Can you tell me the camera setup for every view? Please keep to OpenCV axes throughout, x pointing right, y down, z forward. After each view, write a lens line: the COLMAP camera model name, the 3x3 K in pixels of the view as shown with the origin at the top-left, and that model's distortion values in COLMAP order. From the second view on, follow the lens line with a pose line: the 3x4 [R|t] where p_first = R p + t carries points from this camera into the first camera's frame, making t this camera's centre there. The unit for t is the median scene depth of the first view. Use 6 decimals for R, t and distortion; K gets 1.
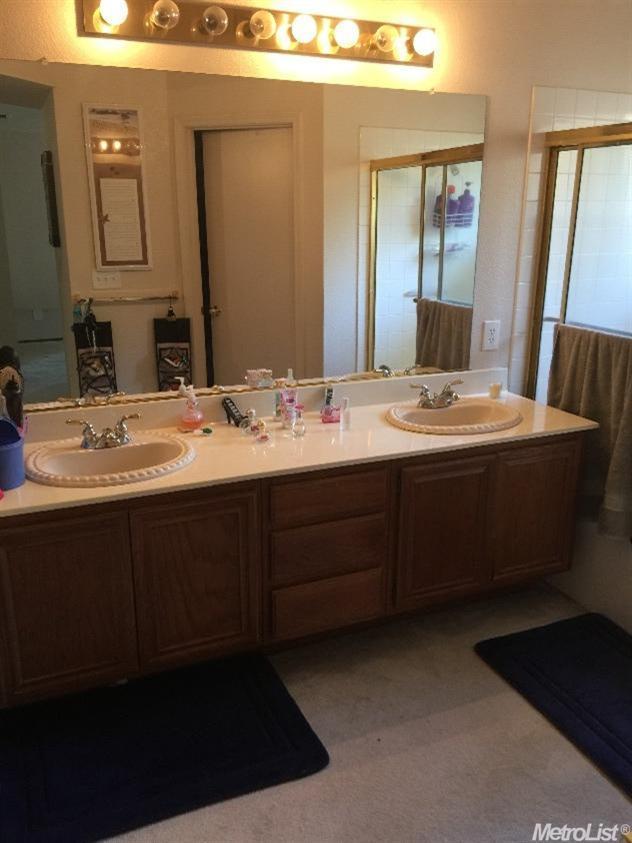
lens RADIAL K [[717.9, 0, 314.3], [0, 717.9, 425.0], [0, 0, 1]] dist [0.062218, -0.105801]
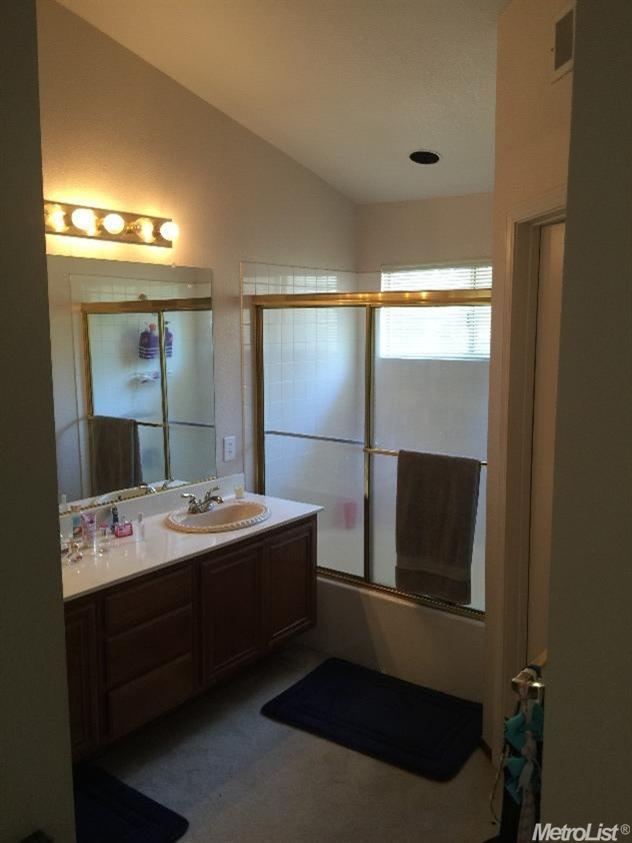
lens RADIAL K [[717.9, 0, 319.0], [0, 717.9, 414.6], [0, 0, 1]] dist [0.062218, -0.105801]
pose [[0.869514, -0.065047, 0.489607, -0.250526], [0.143009, 0.981984, -0.123513, -0.007366], [-0.472752, 0.177415, 0.863151, -0.172996]]
